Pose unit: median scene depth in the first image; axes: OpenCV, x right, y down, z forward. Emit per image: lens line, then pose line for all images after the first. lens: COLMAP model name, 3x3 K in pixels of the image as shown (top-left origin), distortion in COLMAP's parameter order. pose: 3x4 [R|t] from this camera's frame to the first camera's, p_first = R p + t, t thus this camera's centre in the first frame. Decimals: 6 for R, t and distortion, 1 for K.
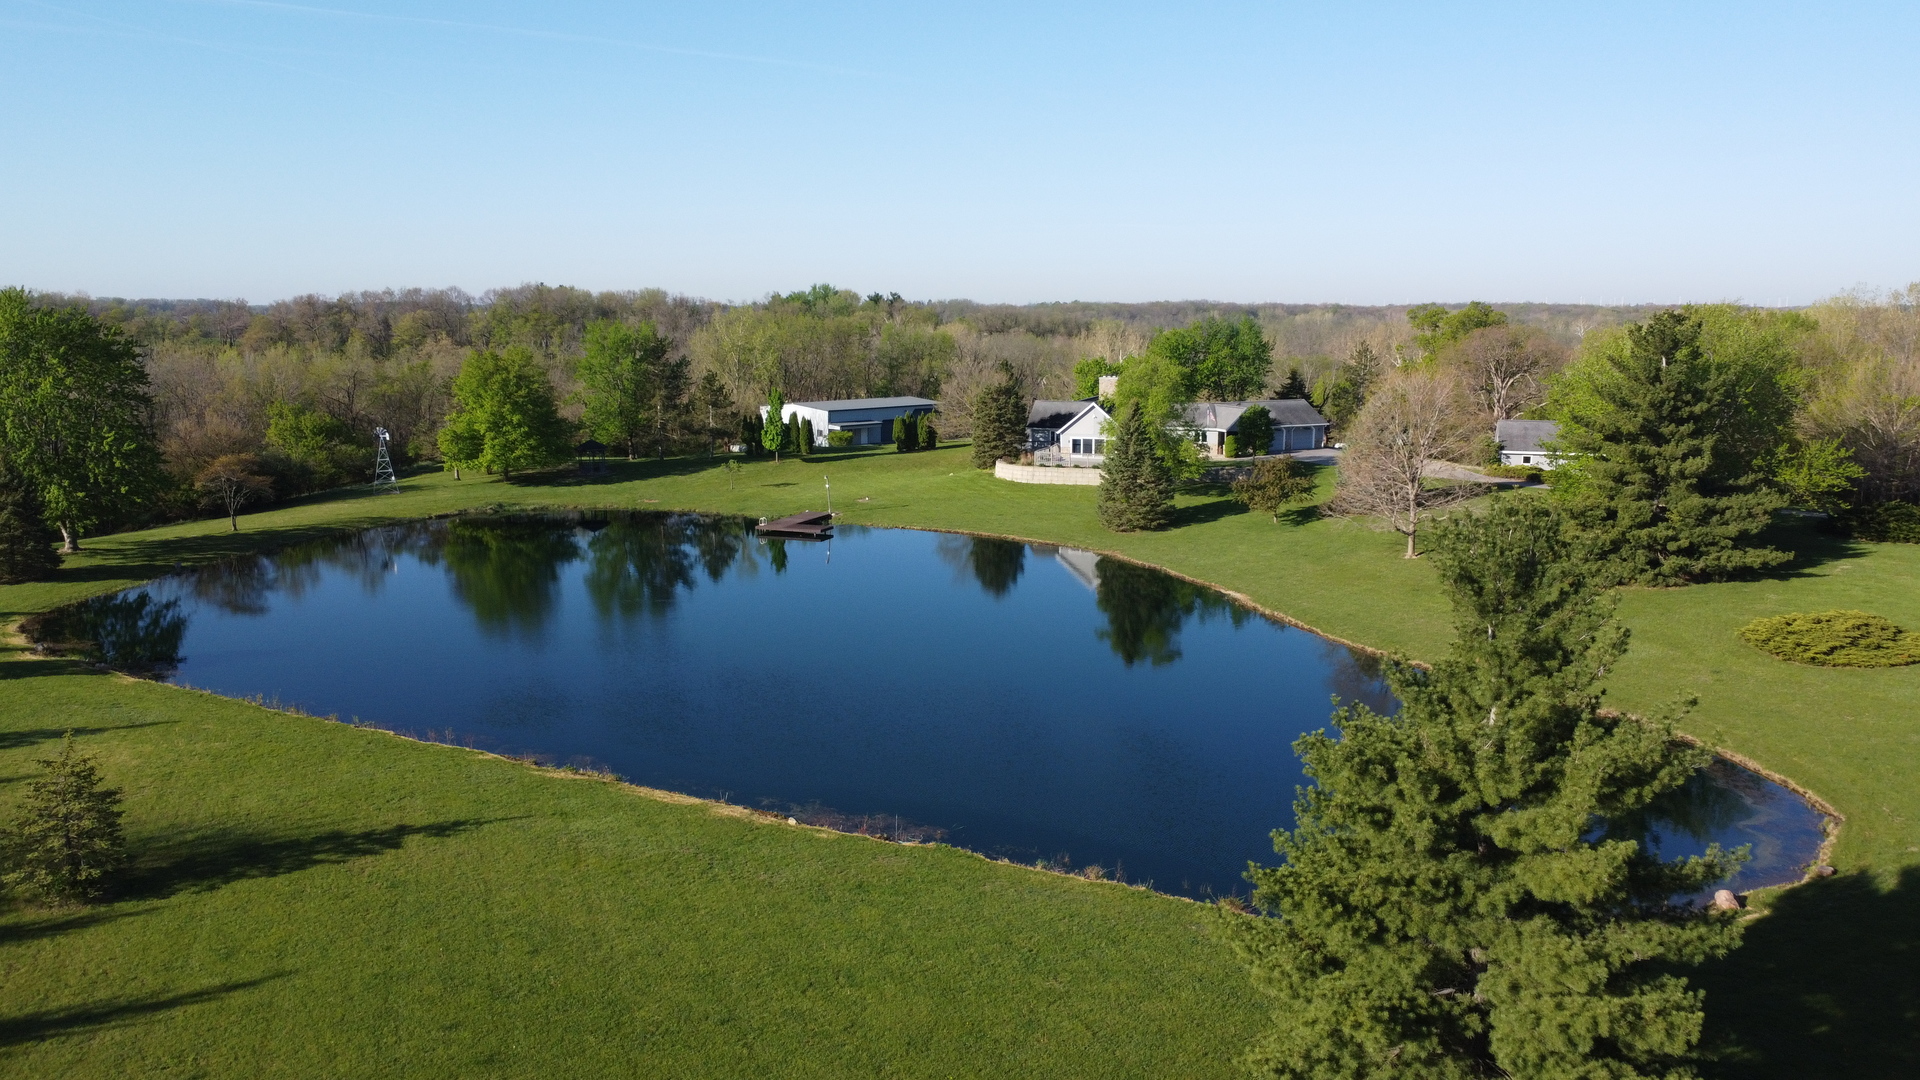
lens RADIAL K [[1435.1, 0, 961.5], [0, 1435.1, 547.0], [0, 0, 1]] dist [0.001478, -0.004521]
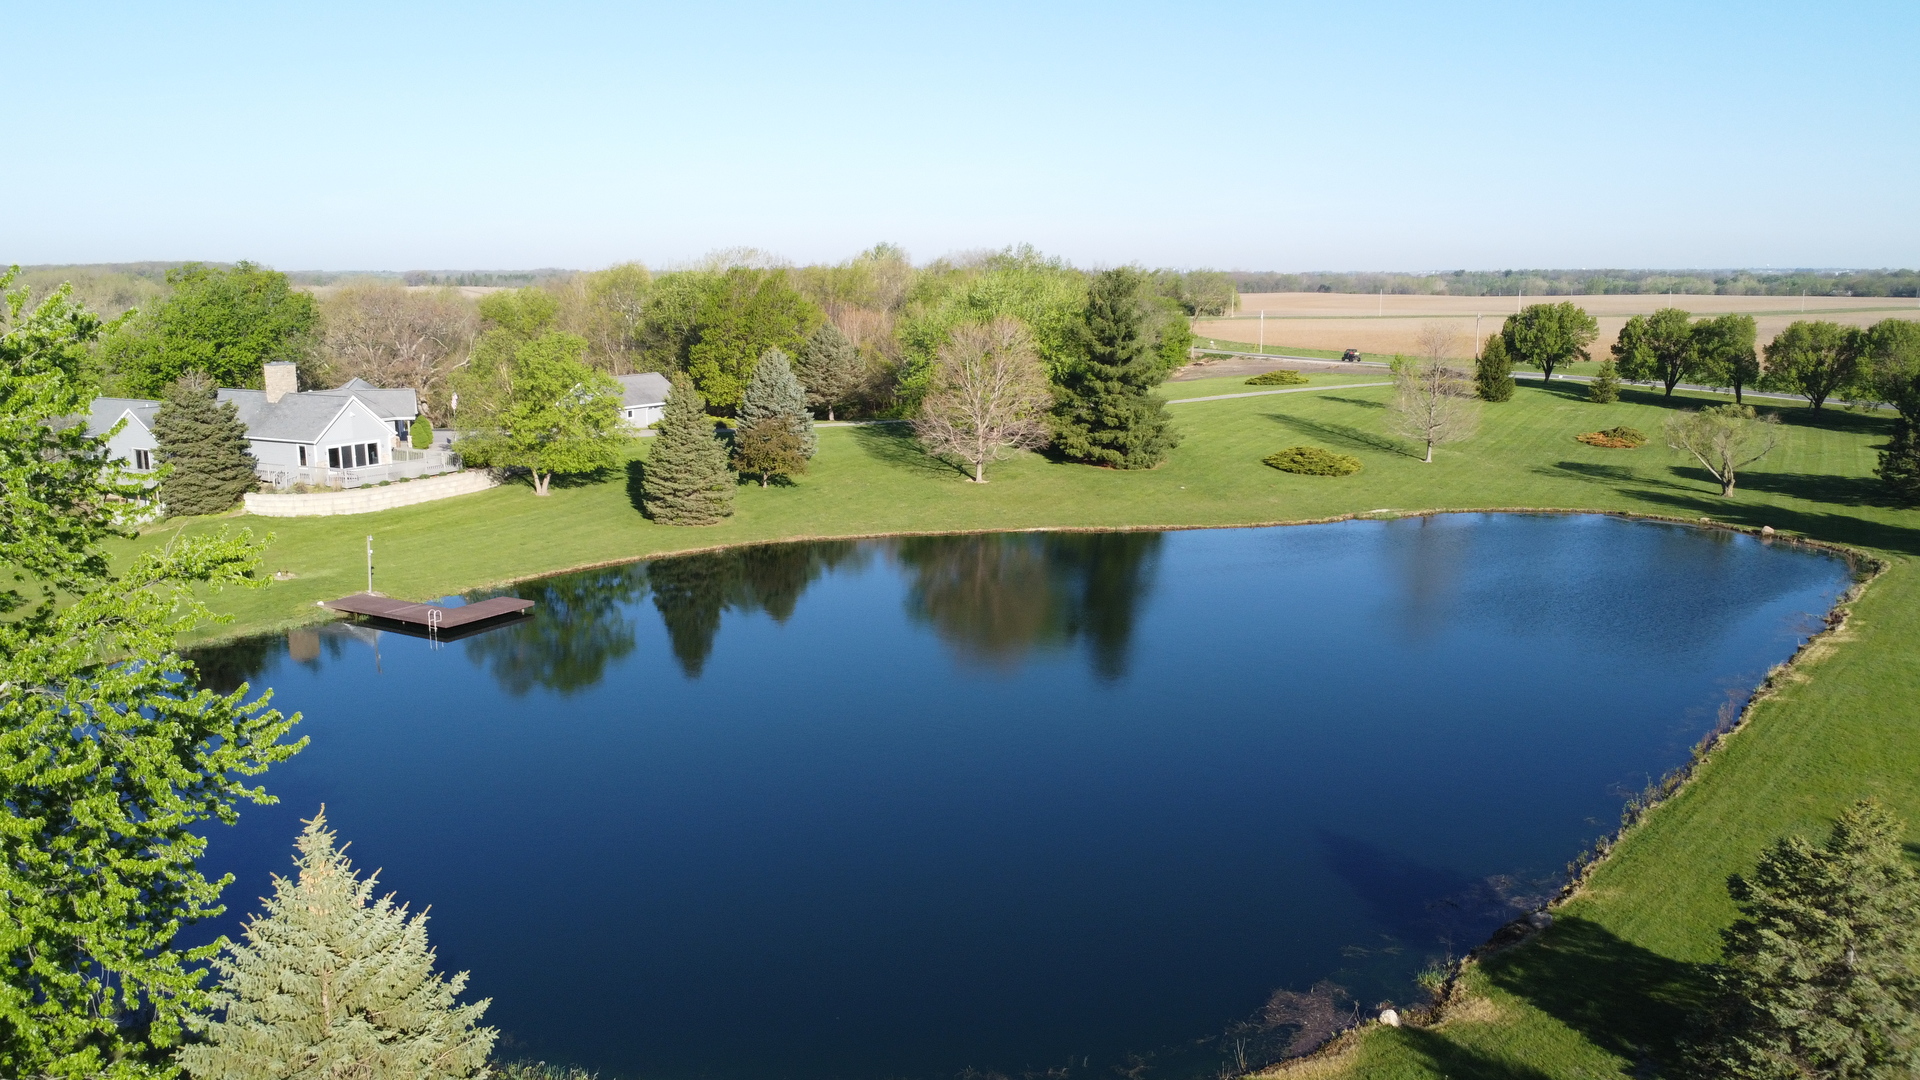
lens RADIAL K [[1423.9, 0, 969.2], [0, 1423.9, 578.9], [0, 0, 1]] dist [0.003917, 0.000321]
pose [[0.175069, -0.208568, 0.962211, -0.567156], [0.162292, 0.970049, 0.180739, -0.088299], [-0.971088, 0.124517, 0.203674, 0.542112]]
